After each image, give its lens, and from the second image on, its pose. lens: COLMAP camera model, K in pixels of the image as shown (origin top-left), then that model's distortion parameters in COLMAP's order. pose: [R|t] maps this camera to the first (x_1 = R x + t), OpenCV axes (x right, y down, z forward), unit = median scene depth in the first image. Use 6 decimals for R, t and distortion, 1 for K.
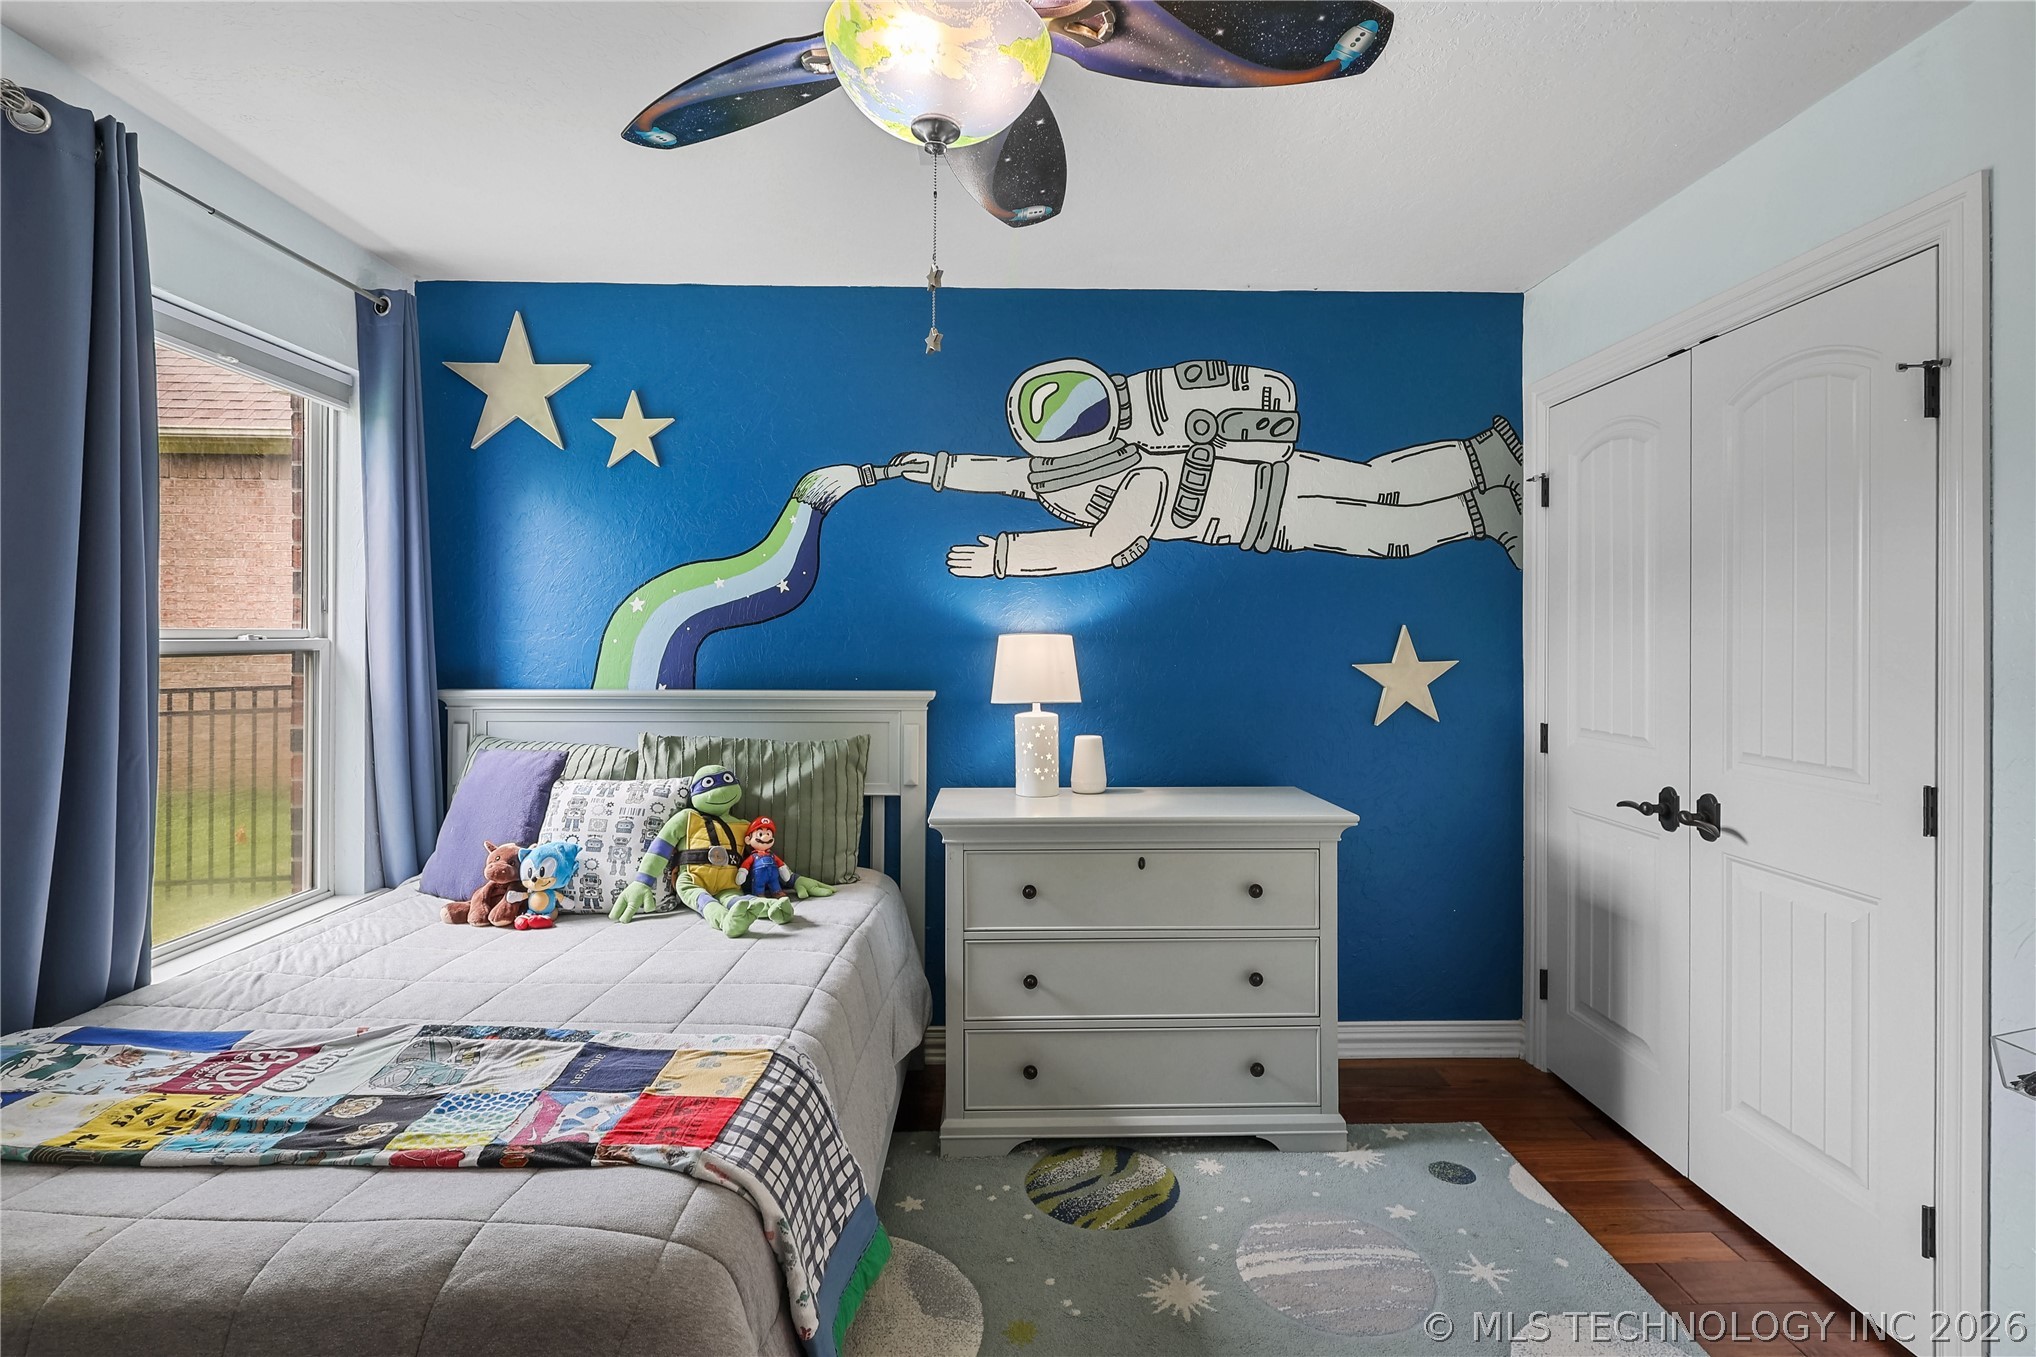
lens RADIAL K [[956.3, 0, 1024.2], [0, 956.3, 638.2], [0, 0, 1]] dist [0.000210, 0.001536]
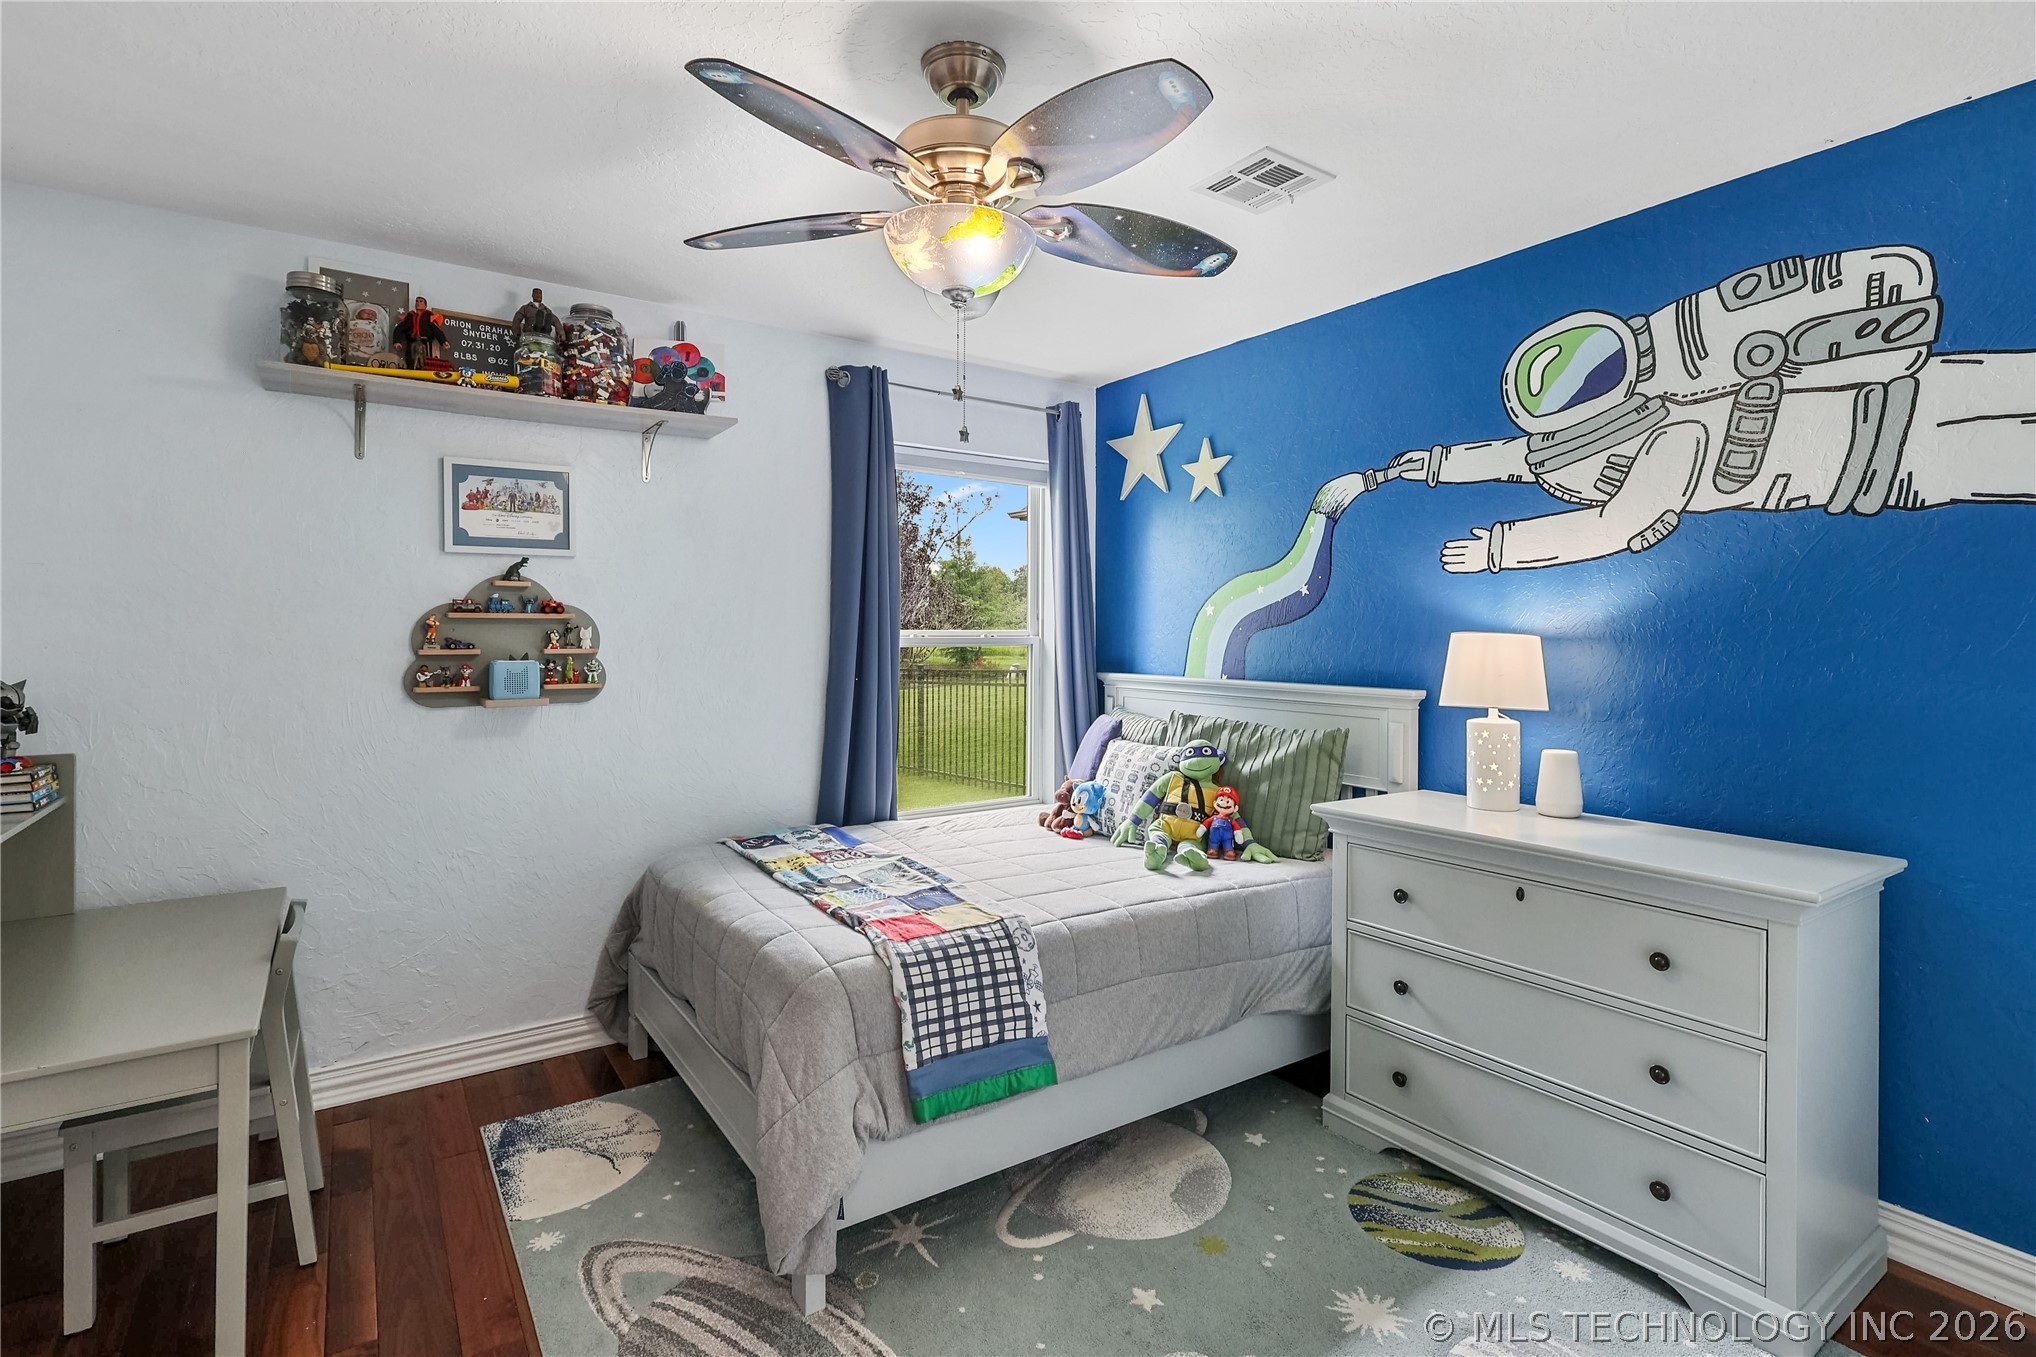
lens RADIAL K [[956.3, 0, 1020.5], [0, 956.3, 637.7], [0, 0, 1]] dist [0.000210, 0.001536]
pose [[0.553590, 0.002858, -0.832784, 0.492715], [-0.003168, 0.999994, 0.001326, 0.000479], [0.832783, 0.001904, 0.553596, 0.107780]]
